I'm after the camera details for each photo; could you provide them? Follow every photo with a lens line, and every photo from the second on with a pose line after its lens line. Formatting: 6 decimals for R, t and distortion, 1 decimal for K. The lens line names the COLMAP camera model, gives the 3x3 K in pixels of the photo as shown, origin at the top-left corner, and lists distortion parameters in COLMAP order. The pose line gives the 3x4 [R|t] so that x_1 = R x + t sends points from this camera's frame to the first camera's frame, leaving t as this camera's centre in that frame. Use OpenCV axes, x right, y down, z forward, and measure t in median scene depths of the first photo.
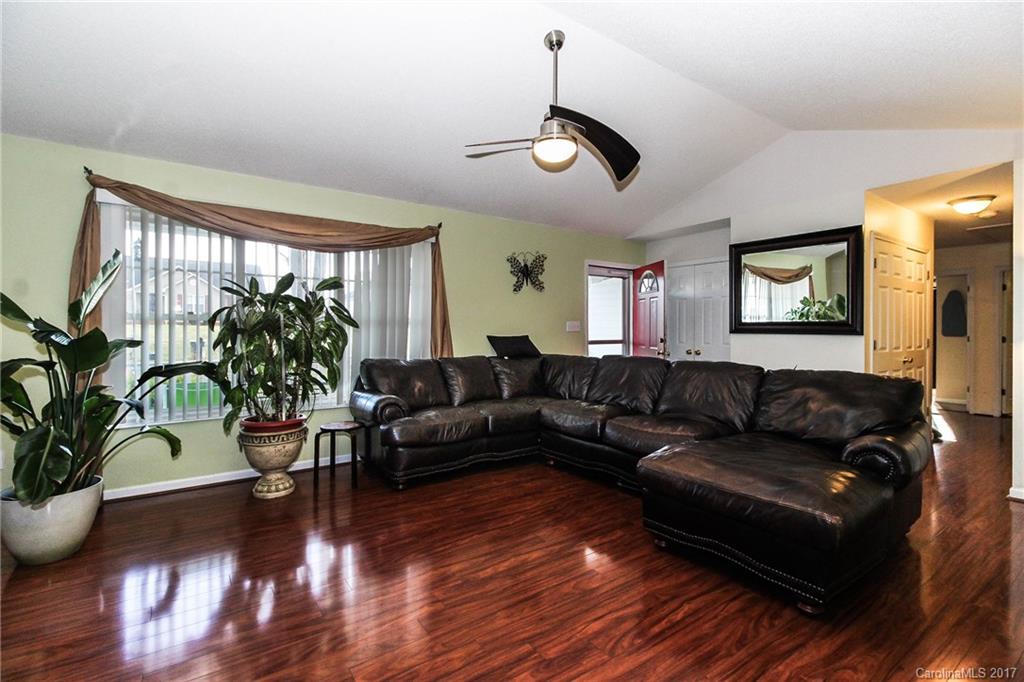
lens RADIAL K [[472.6, 0, 507.3], [0, 472.6, 327.4], [0, 0, 1]] dist [0.000509, 0.000049]
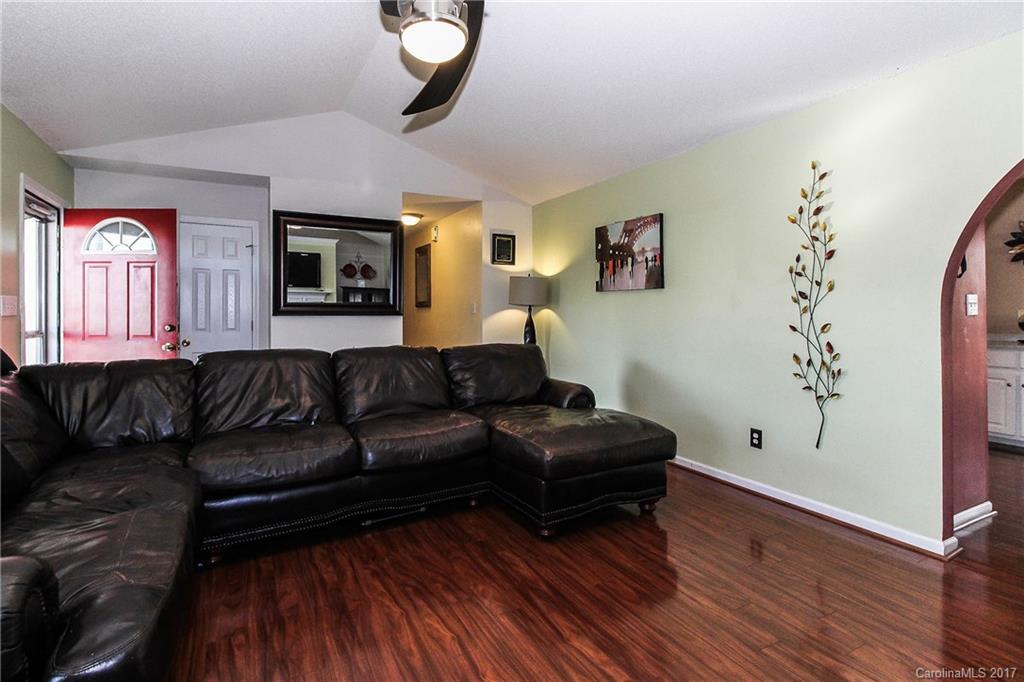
lens RADIAL K [[489.1, 0, 514.8], [0, 489.1, 310.1], [0, 0, 1]] dist [0.001988, 0.000290]
pose [[0.119256, 0.006739, 0.992841, -0.584303], [-0.001284, 0.999977, -0.006633, 0.012574], [-0.992863, -0.000484, 0.119262, 0.833284]]
